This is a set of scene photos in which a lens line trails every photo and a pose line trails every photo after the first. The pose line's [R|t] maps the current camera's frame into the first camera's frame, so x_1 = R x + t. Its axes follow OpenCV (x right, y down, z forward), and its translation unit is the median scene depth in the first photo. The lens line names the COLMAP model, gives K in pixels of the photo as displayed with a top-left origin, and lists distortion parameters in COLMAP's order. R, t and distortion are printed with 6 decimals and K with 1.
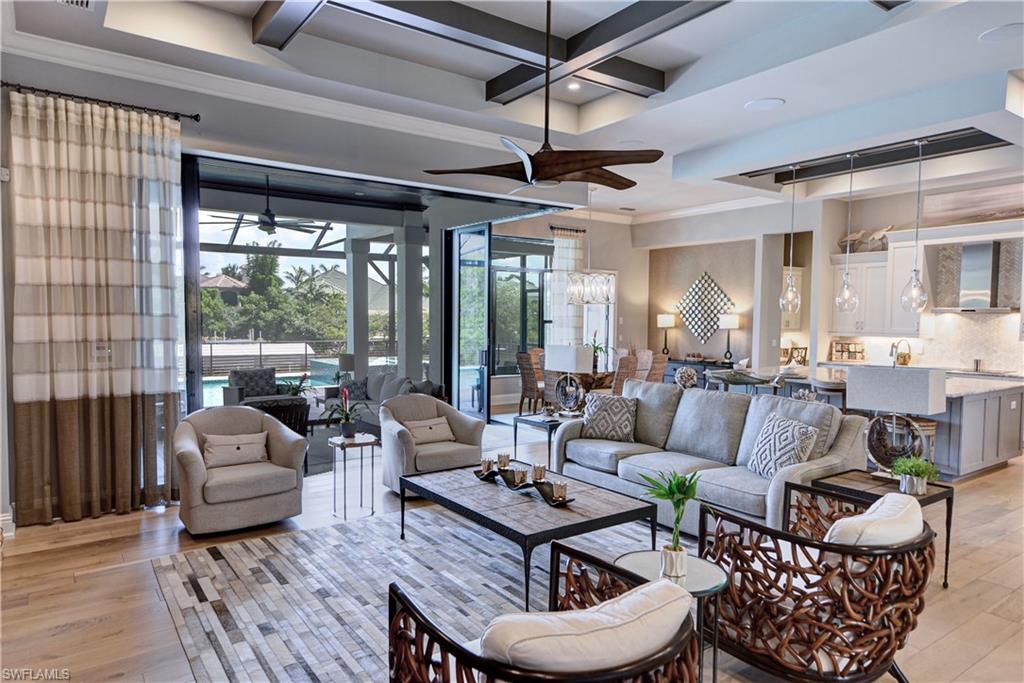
lens RADIAL K [[639.7, 0, 513.7], [0, 639.7, 351.9], [0, 0, 1]] dist [0.021701, -0.000012]
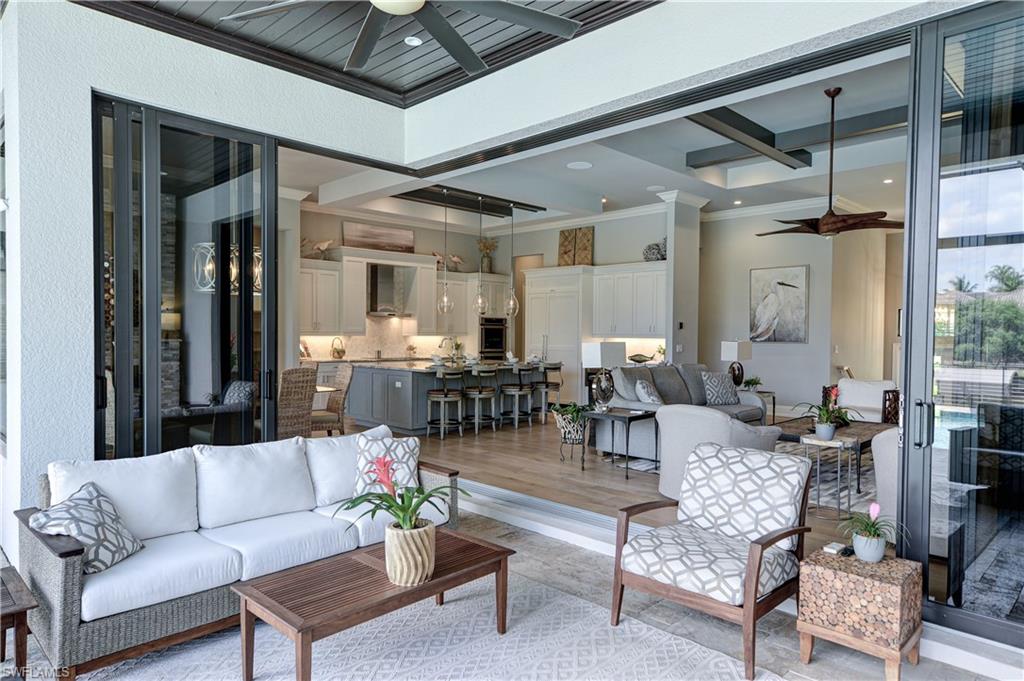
lens RADIAL K [[639.7, 0, 513.7], [0, 639.7, 350.9], [0, 0, 1]] dist [0.021701, -0.000012]
pose [[-0.168991, -0.036053, 0.984958, -0.663631], [0.046382, 0.997933, 0.044486, -0.033981], [-0.984526, 0.053202, -0.166969, 0.940384]]
